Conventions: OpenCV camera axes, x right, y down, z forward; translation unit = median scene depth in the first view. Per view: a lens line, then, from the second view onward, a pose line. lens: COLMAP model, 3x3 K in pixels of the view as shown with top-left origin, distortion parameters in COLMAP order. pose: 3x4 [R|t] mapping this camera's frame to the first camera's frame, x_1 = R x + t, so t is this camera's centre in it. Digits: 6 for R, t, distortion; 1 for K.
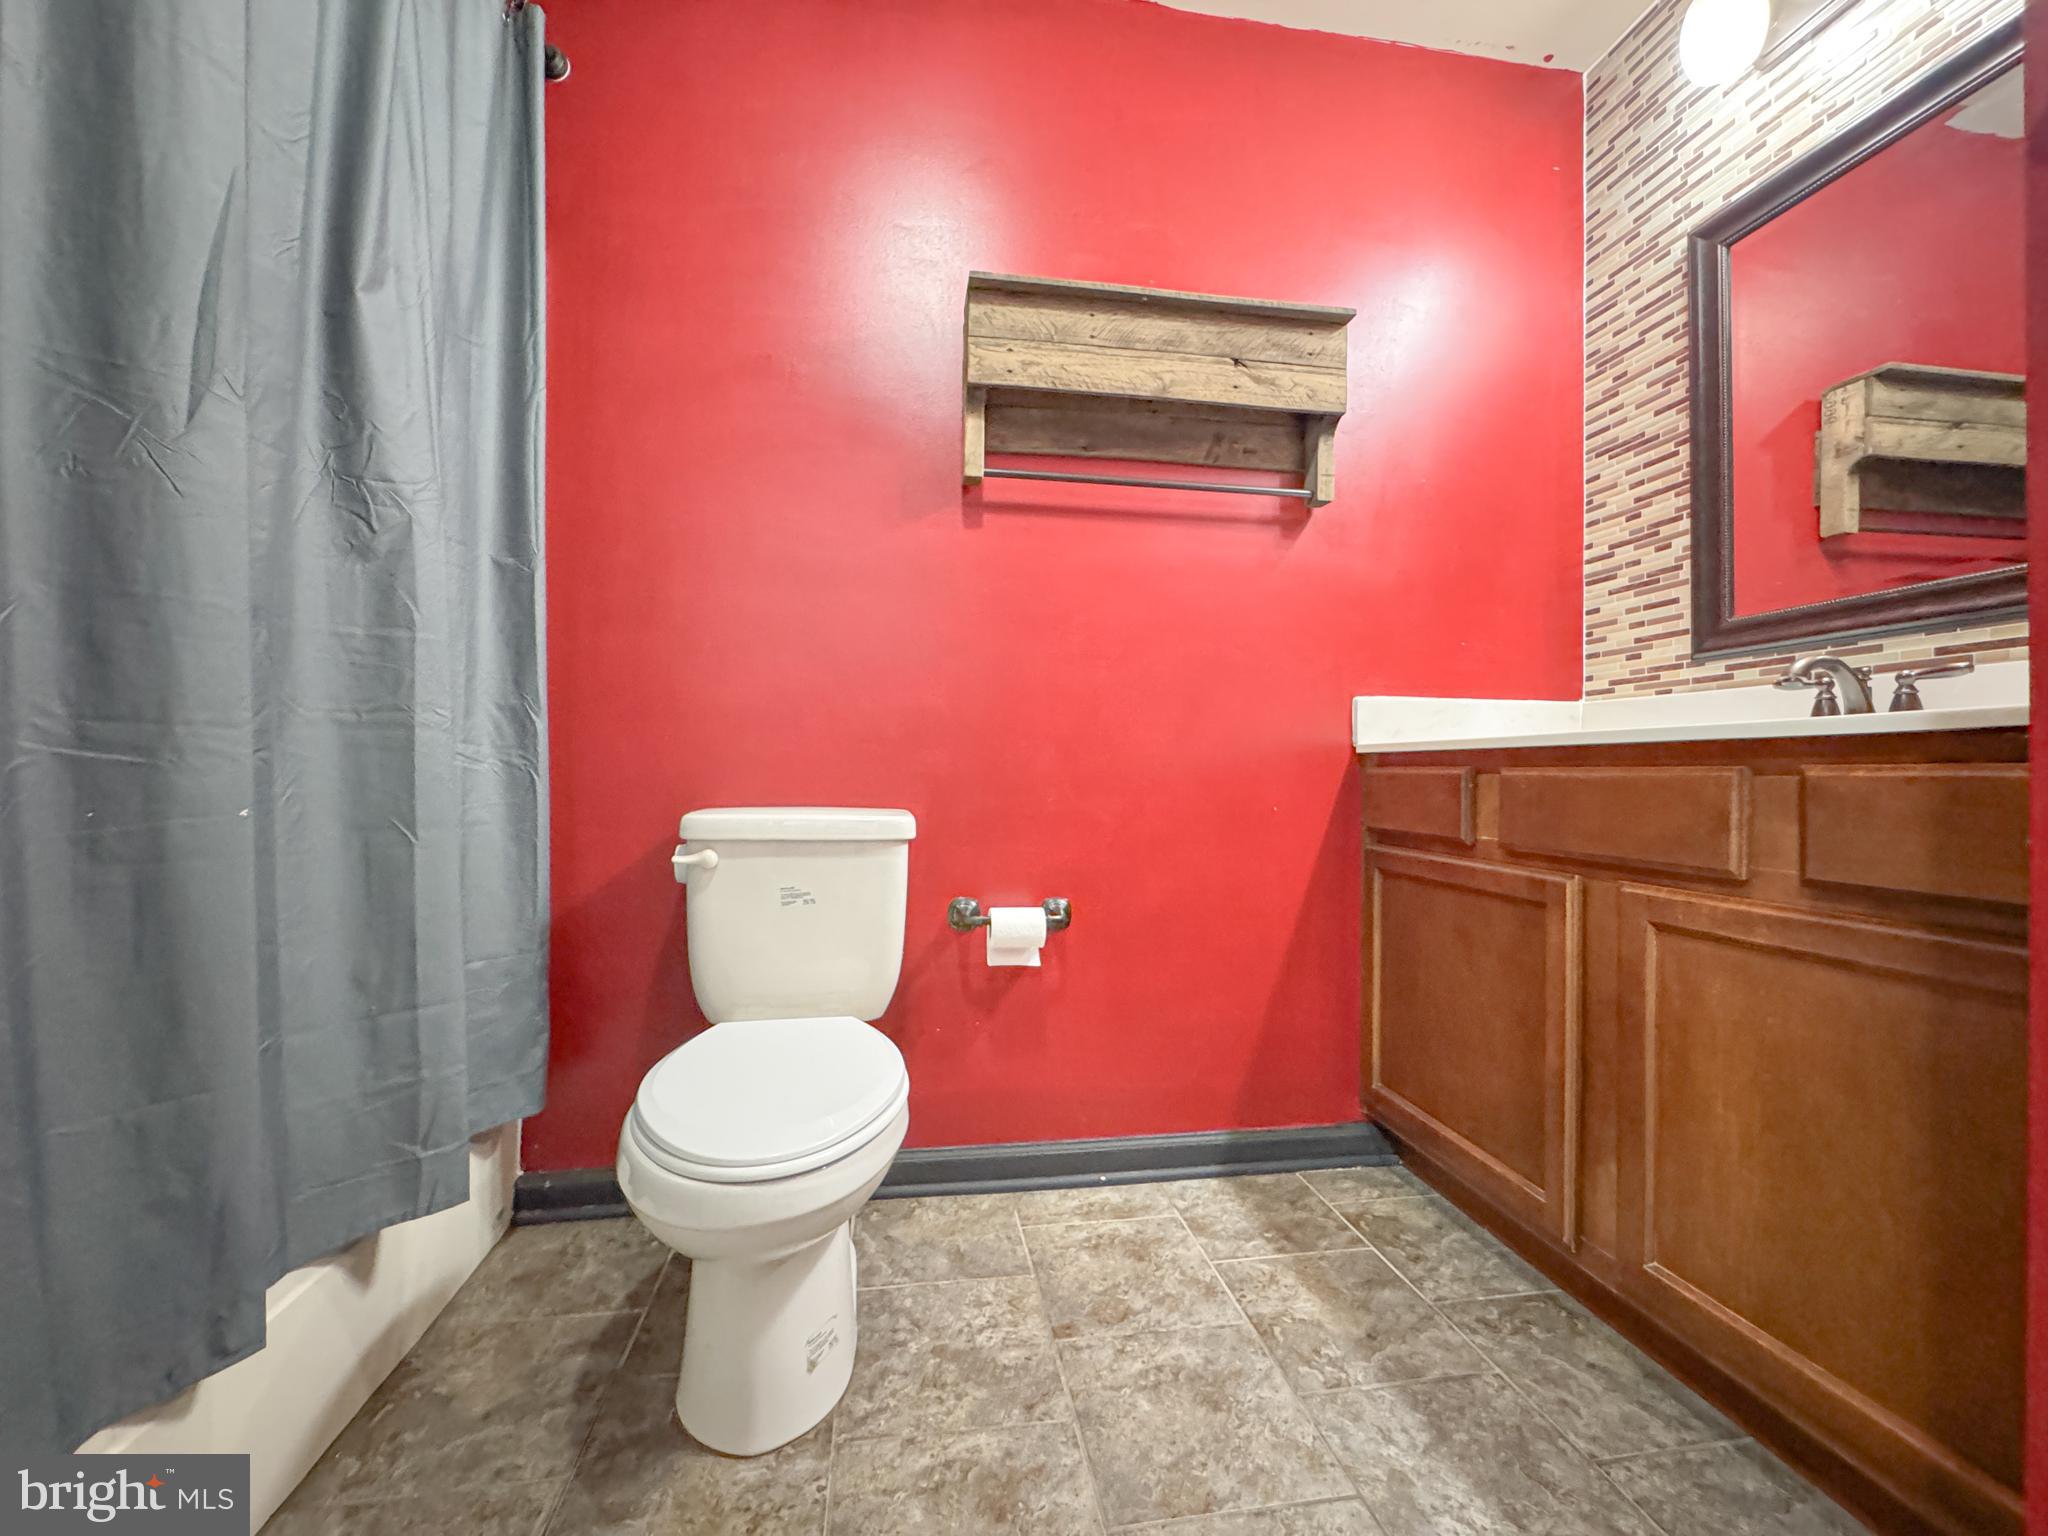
lens RADIAL K [[811.1, 0, 1024.0], [0, 811.1, 768.0], [0, 0, 1]] dist [-0.005649, -0.000135]
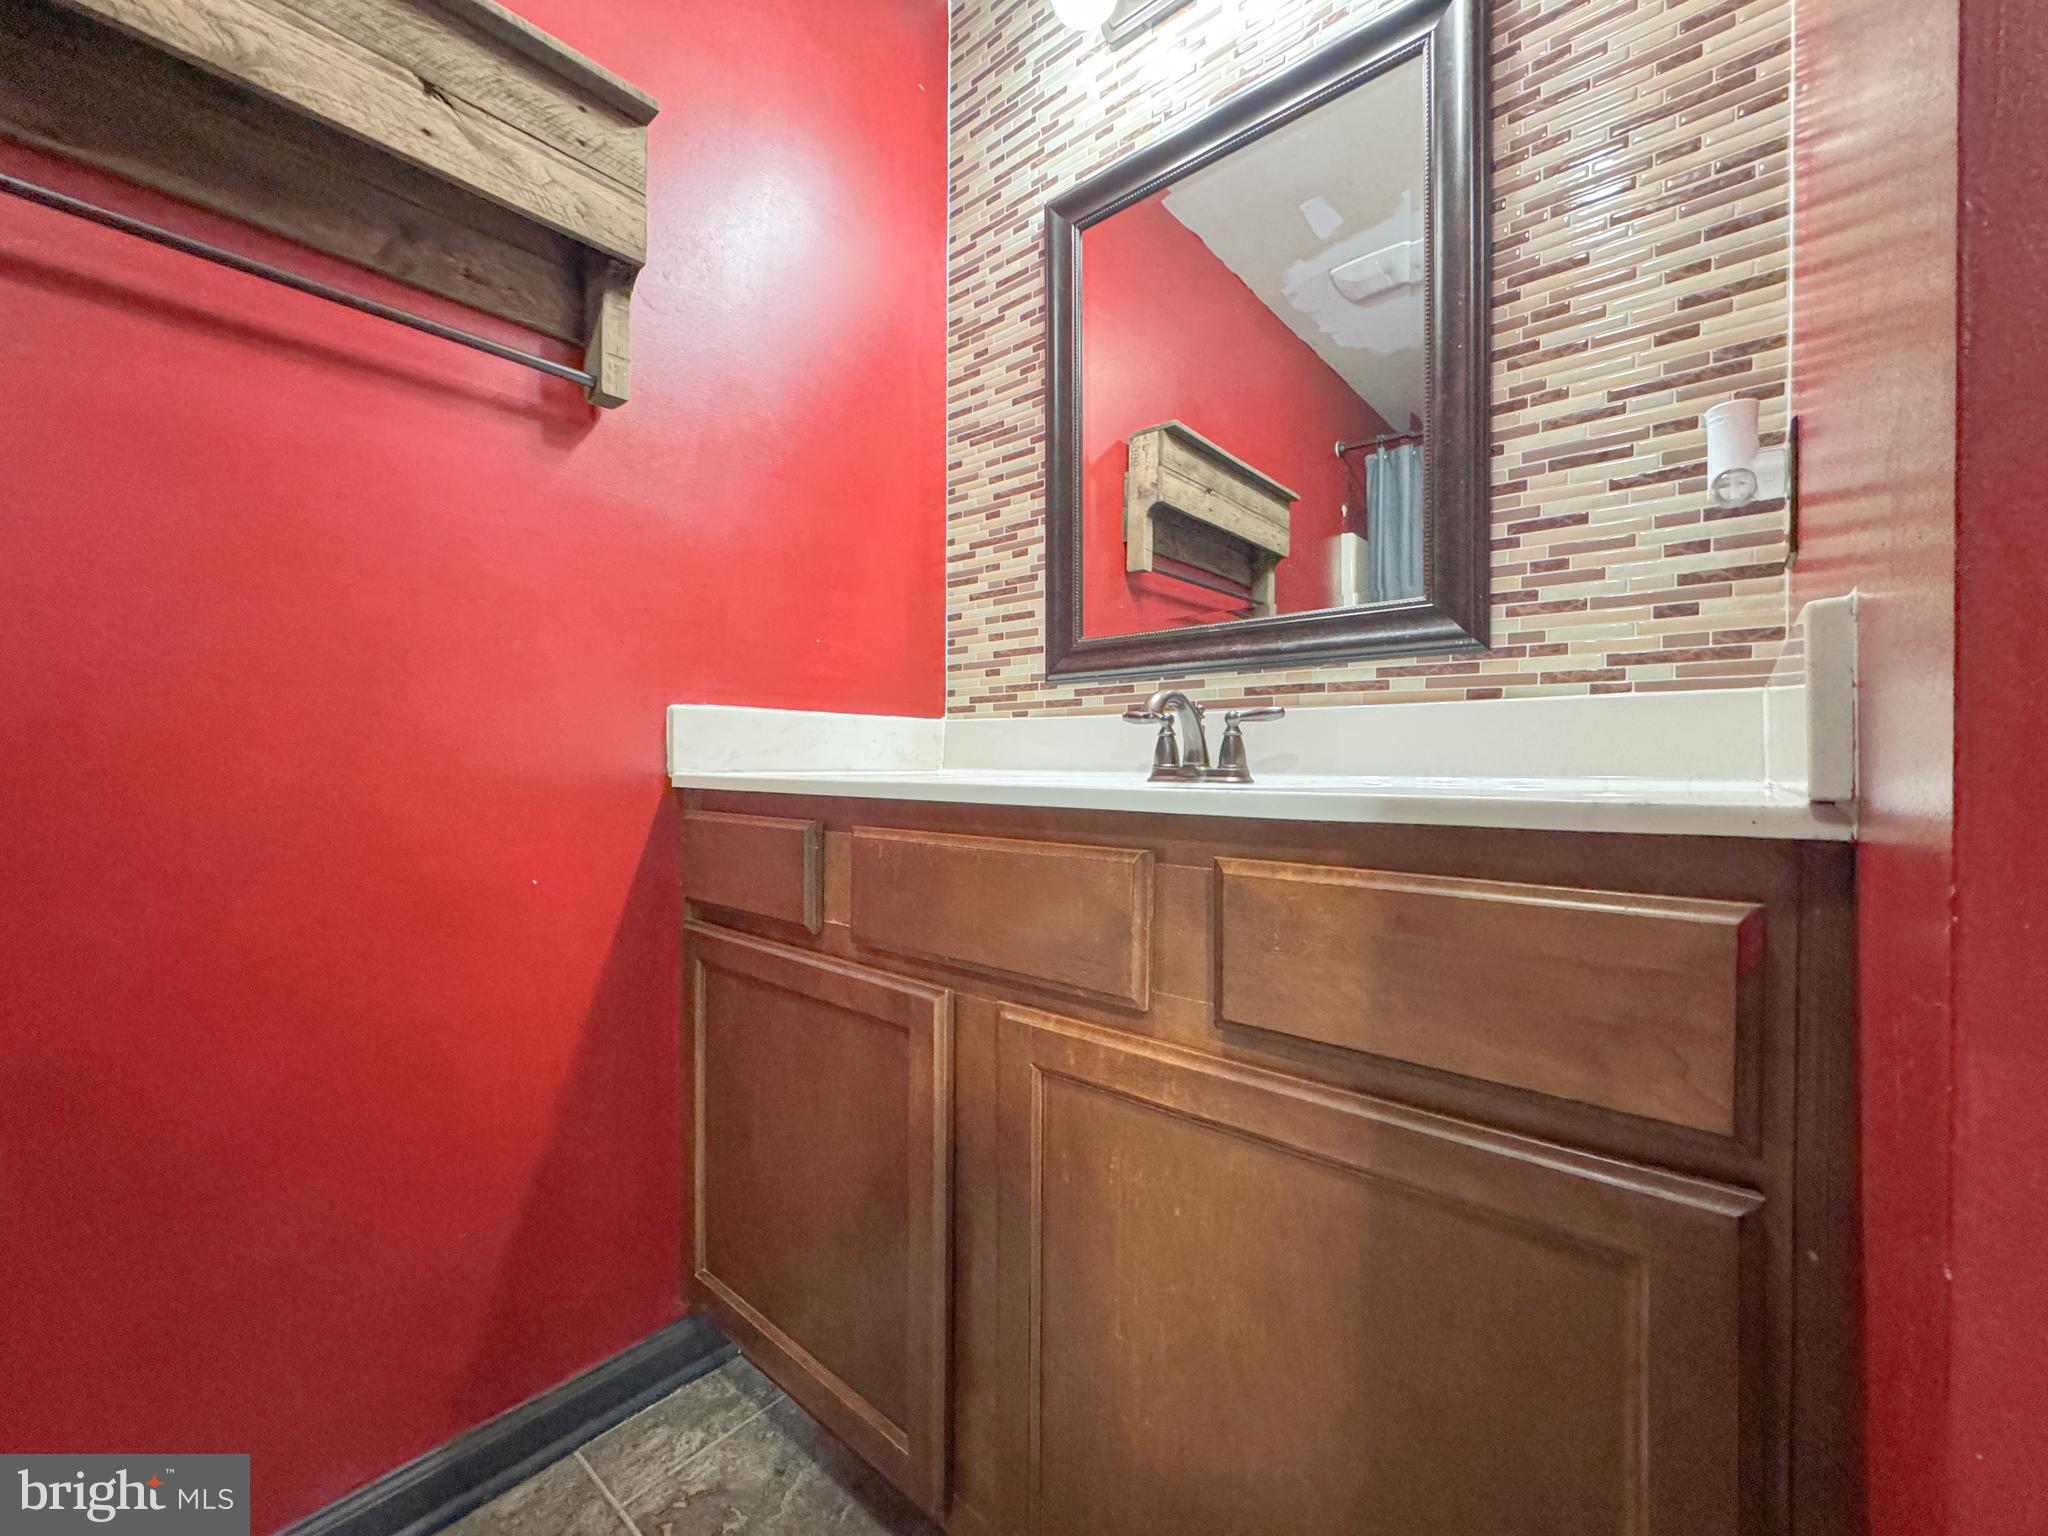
lens RADIAL K [[825.8, 0, 1016.3], [0, 825.8, 767.8], [0, 0, 1]] dist [-0.001275, -0.000171]
pose [[0.763873, -0.009076, 0.645303, 0.191086], [-0.001693, 0.999869, 0.016067, -0.048578], [-0.645365, -0.013365, 0.763758, 0.295547]]
